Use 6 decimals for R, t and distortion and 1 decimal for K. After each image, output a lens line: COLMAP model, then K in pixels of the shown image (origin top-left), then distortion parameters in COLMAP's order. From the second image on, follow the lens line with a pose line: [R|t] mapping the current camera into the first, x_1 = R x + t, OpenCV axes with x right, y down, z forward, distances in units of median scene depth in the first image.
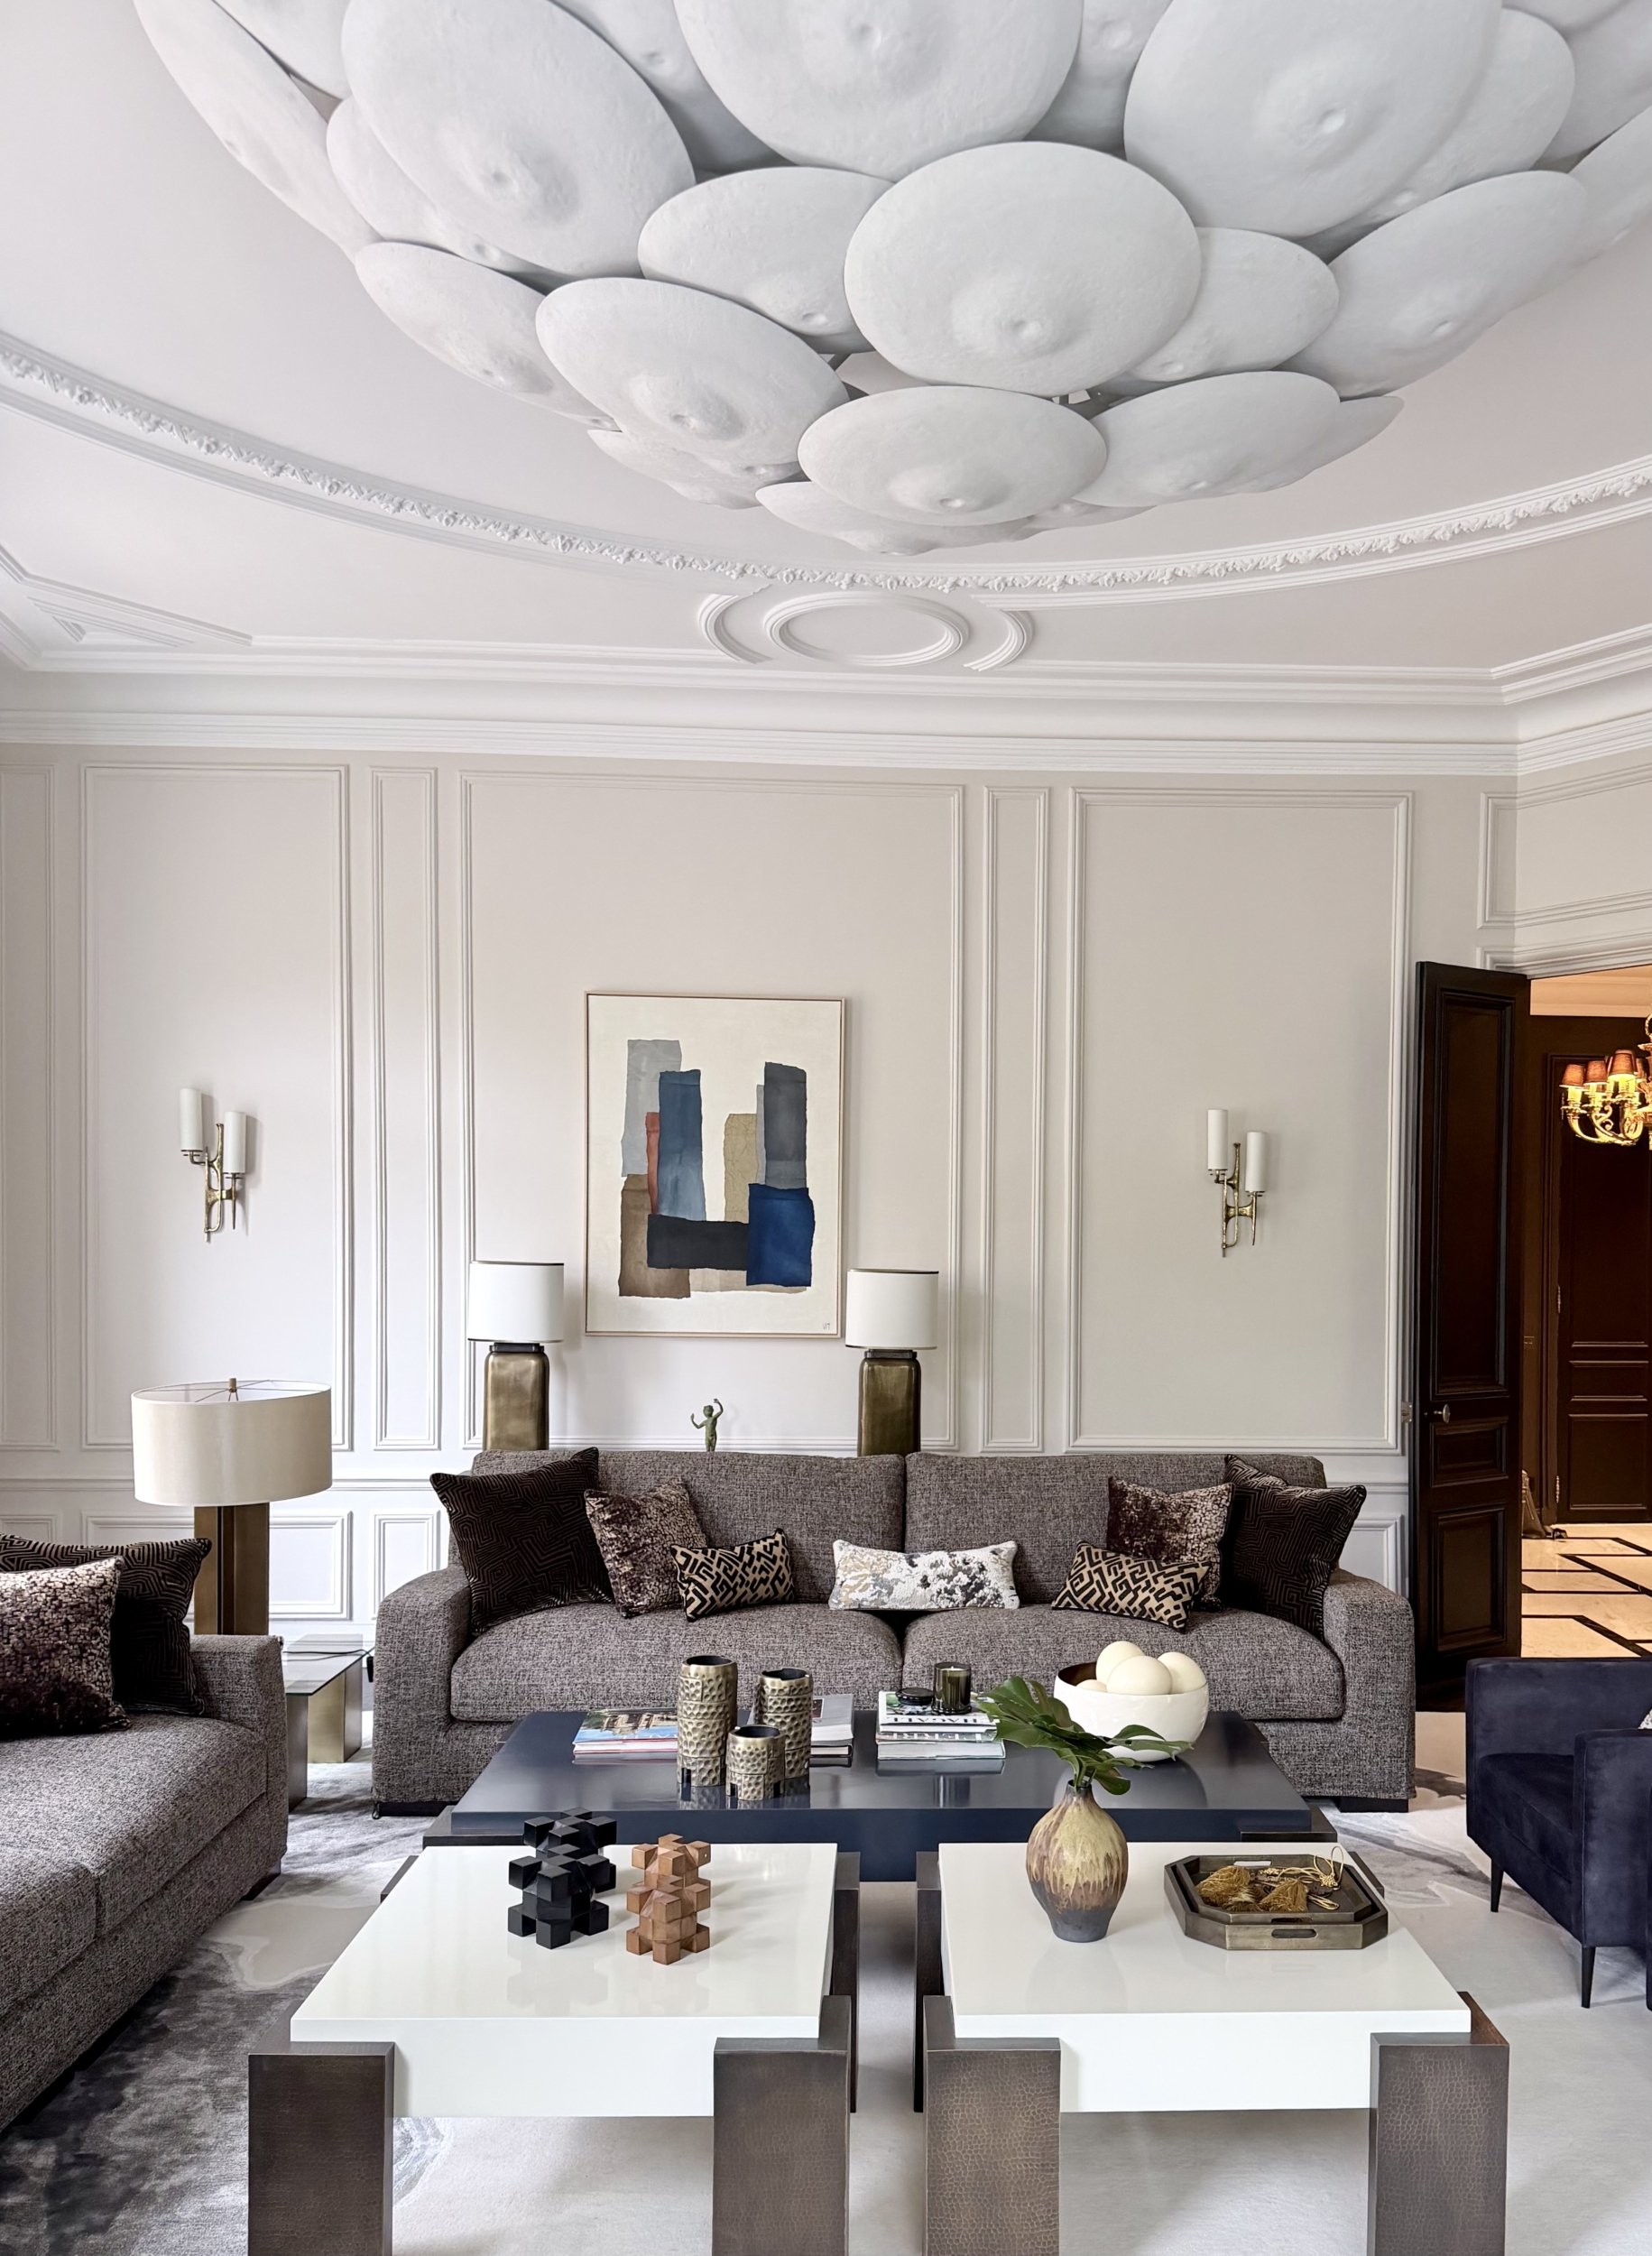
lens RADIAL K [[1921.5, 0, 1007.1], [0, 1921.5, 1252.0], [0, 0, 1]] dist [0.204022, -0.313053]
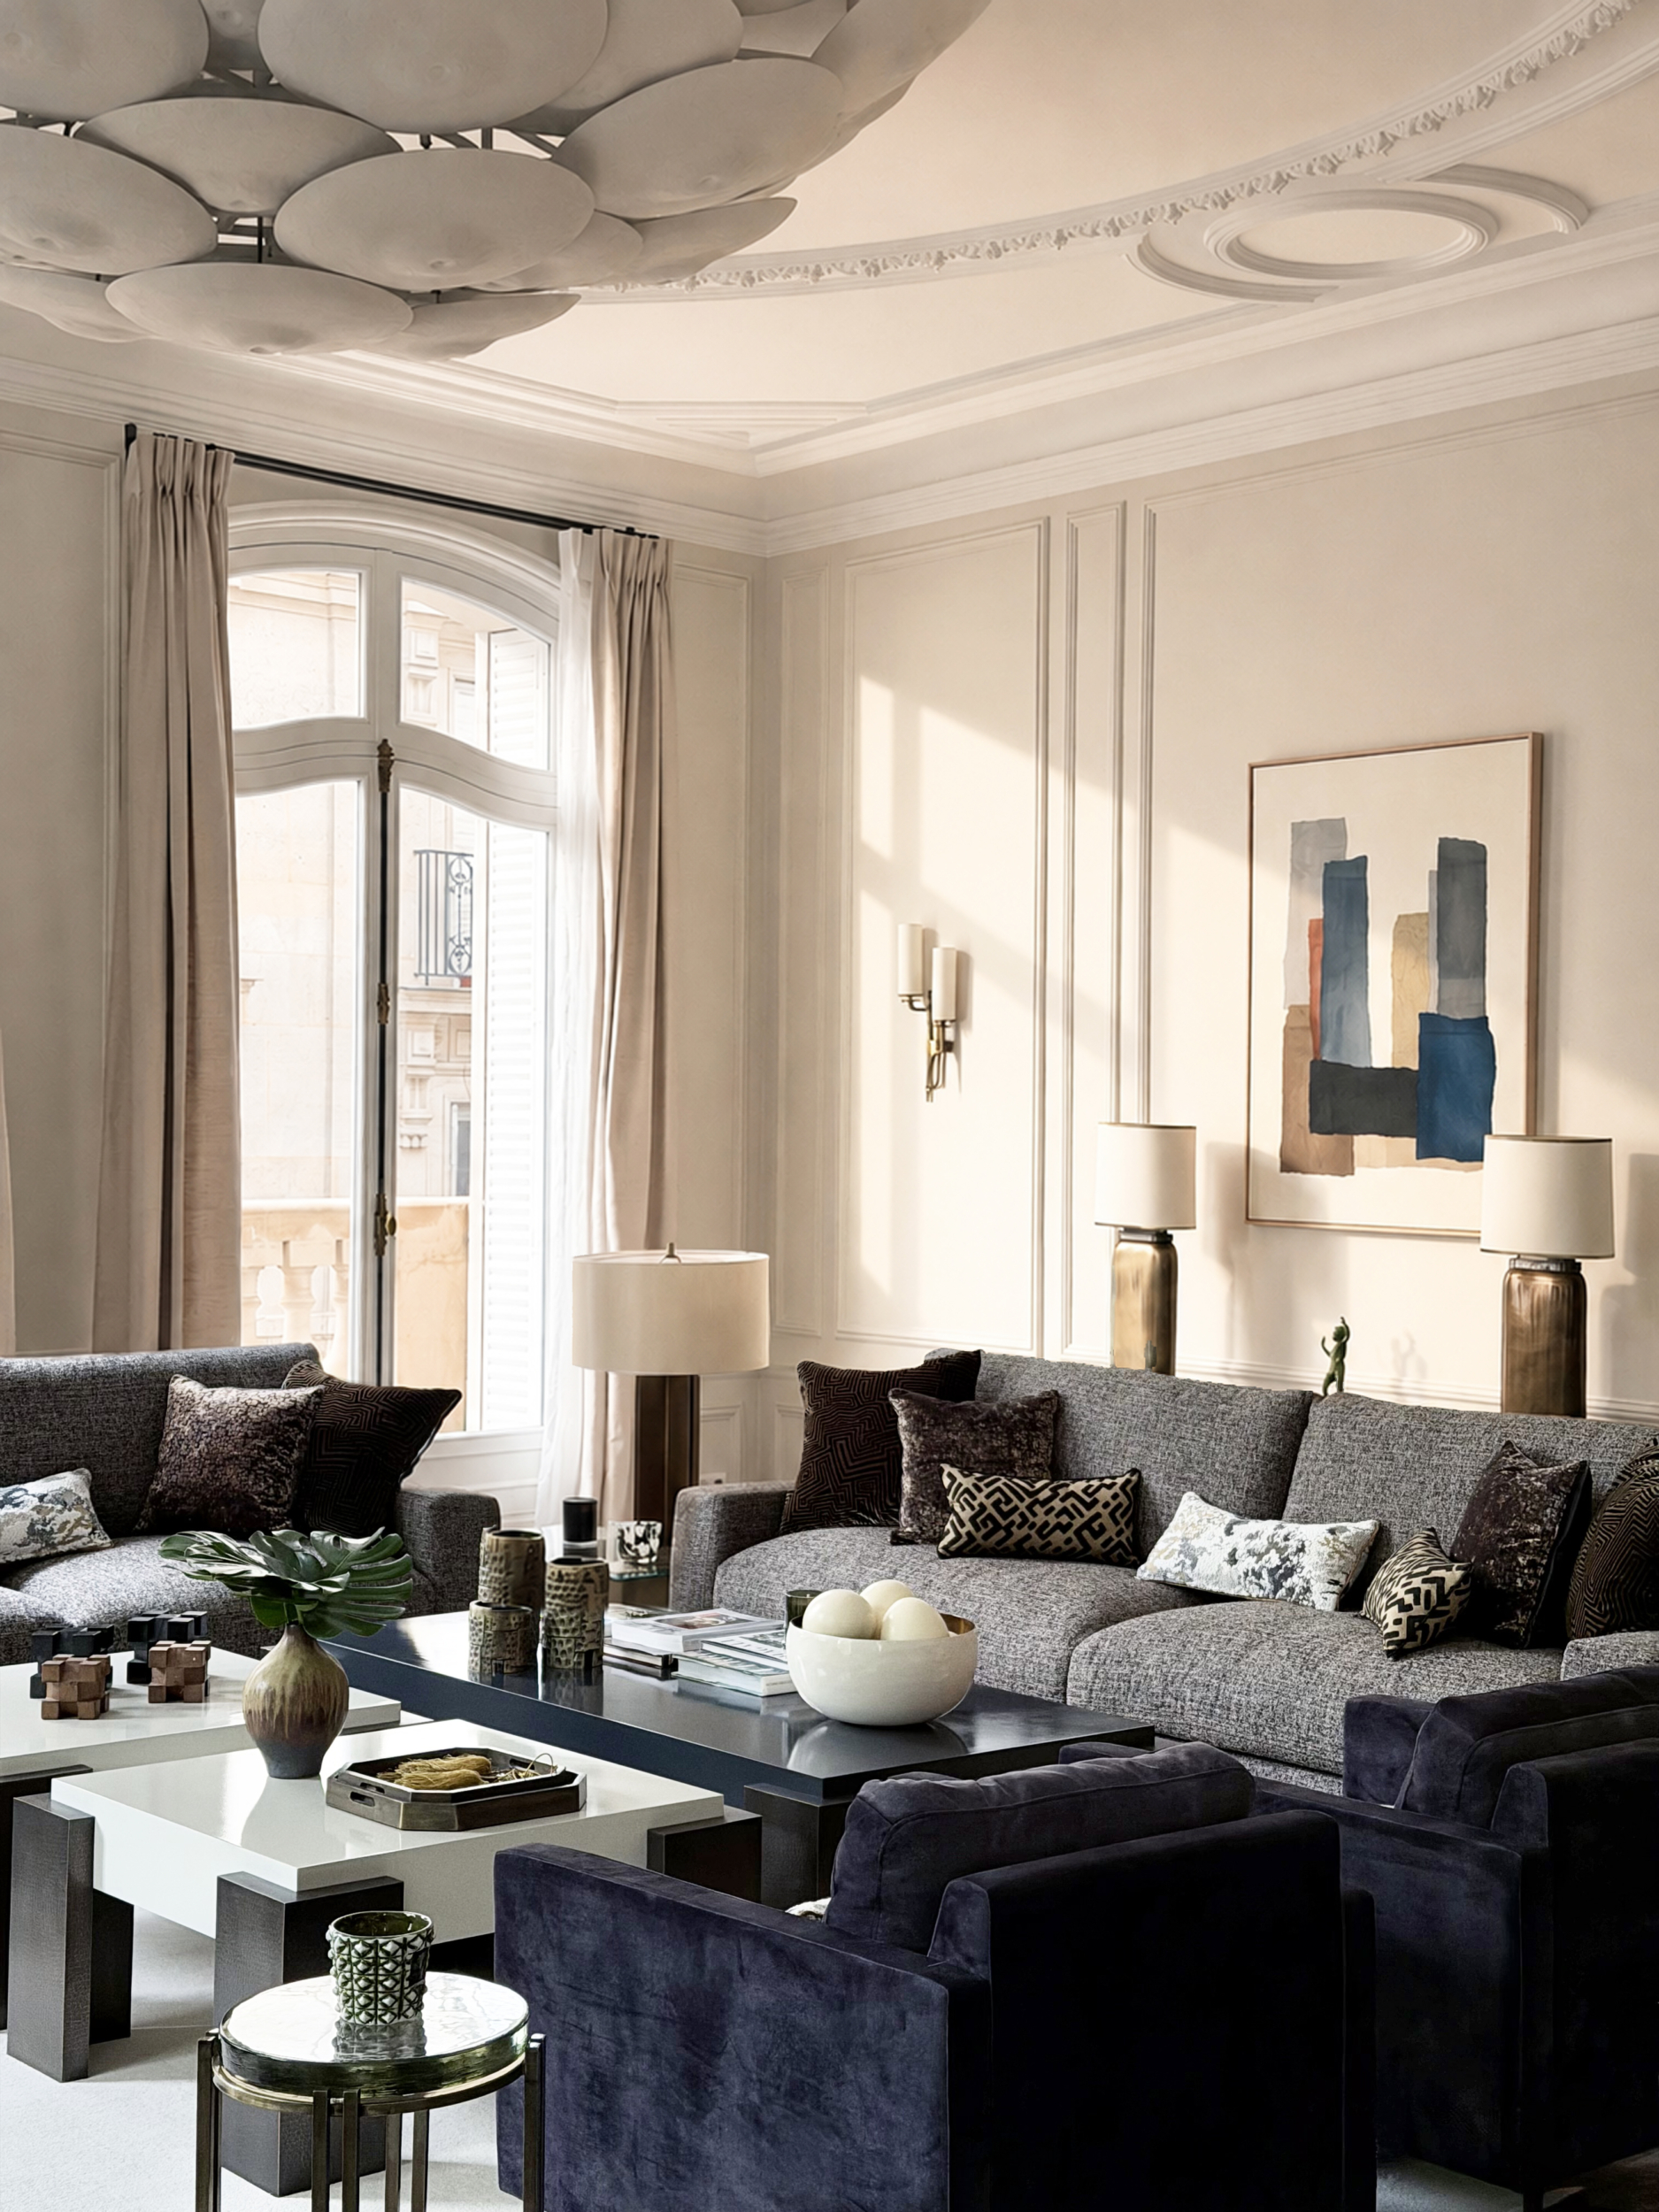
lens RADIAL K [[3149.8, 0, 789.6], [0, 3149.8, 1143.6], [0, 0, 1]] dist [0.253636, -0.803184]
pose [[0.598896, 0.006679, -0.800799, 0.658838], [-0.013317, 0.999910, -0.001620, 0.016834], [0.800716, 0.011634, 0.598931, 0.127675]]
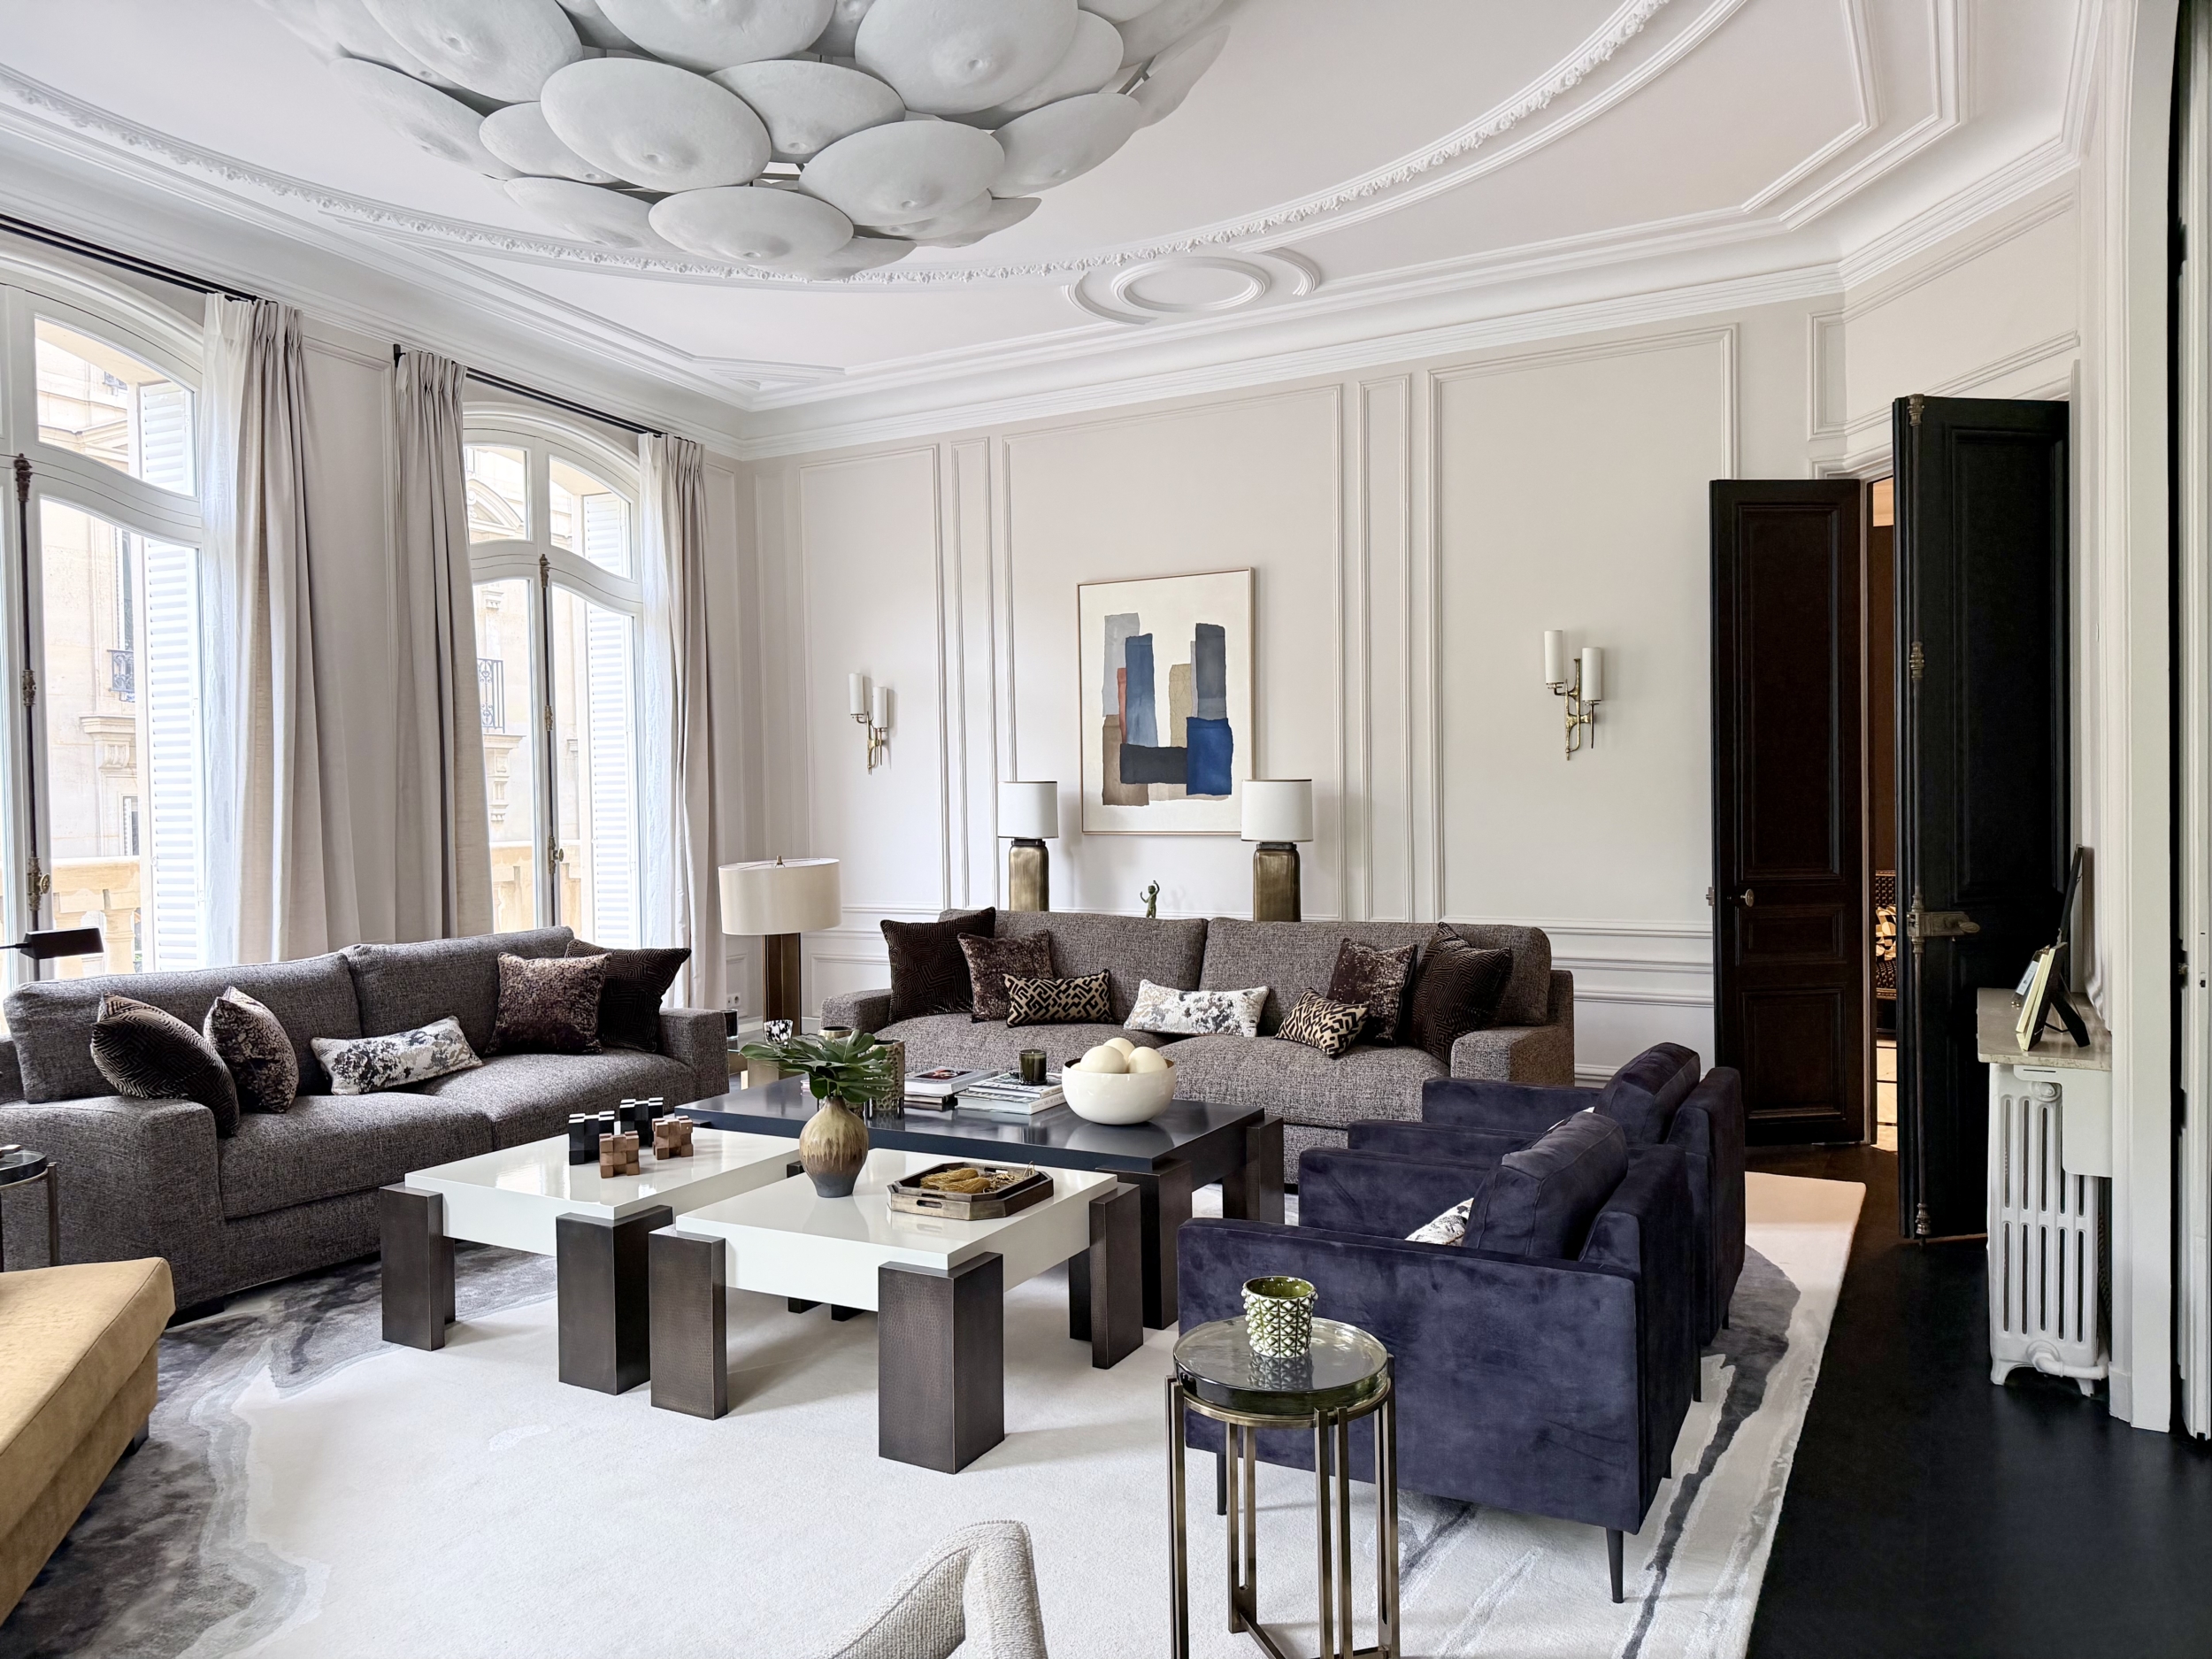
lens RADIAL K [[1593.3, 0, 1106.0], [0, 1593.3, 829.5], [0, 0, 1]] dist [0.084100, 0.002329]
pose [[0.854054, -0.011979, -0.520047, 0.383872], [0.019299, 0.999776, 0.008665, 0.030455], [0.519827, -0.017437, 0.854094, 0.047184]]
